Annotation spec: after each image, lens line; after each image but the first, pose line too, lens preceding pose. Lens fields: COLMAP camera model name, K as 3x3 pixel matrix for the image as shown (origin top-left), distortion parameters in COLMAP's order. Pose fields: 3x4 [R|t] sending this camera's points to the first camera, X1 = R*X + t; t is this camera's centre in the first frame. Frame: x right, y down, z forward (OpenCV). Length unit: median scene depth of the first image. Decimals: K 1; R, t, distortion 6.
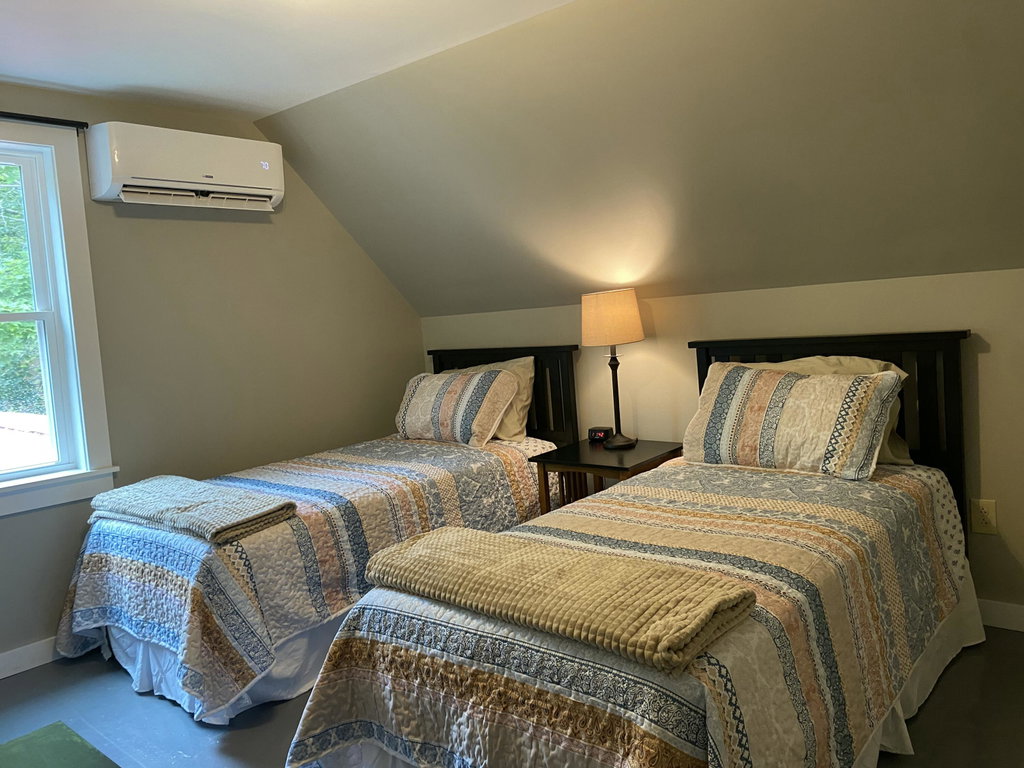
lens RADIAL K [[786.0, 0, 509.7], [0, 786.0, 383.1], [0, 0, 1]] dist [0.051849, -0.029850]
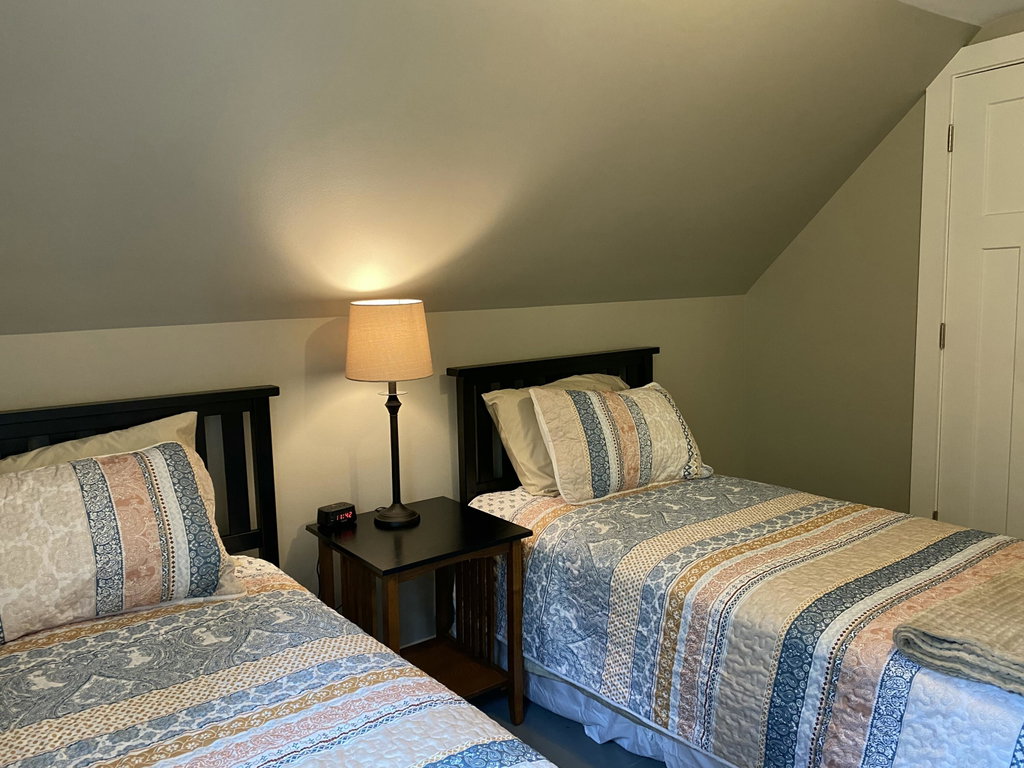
lens RADIAL K [[786.0, 0, 510.3], [0, 786.0, 380.7], [0, 0, 1]] dist [0.051849, -0.029850]
pose [[0.228796, -0.047497, 0.972315, -0.528013], [0.106734, 0.994011, 0.023441, -0.051691], [-0.967605, 0.098416, 0.232496, 0.735436]]
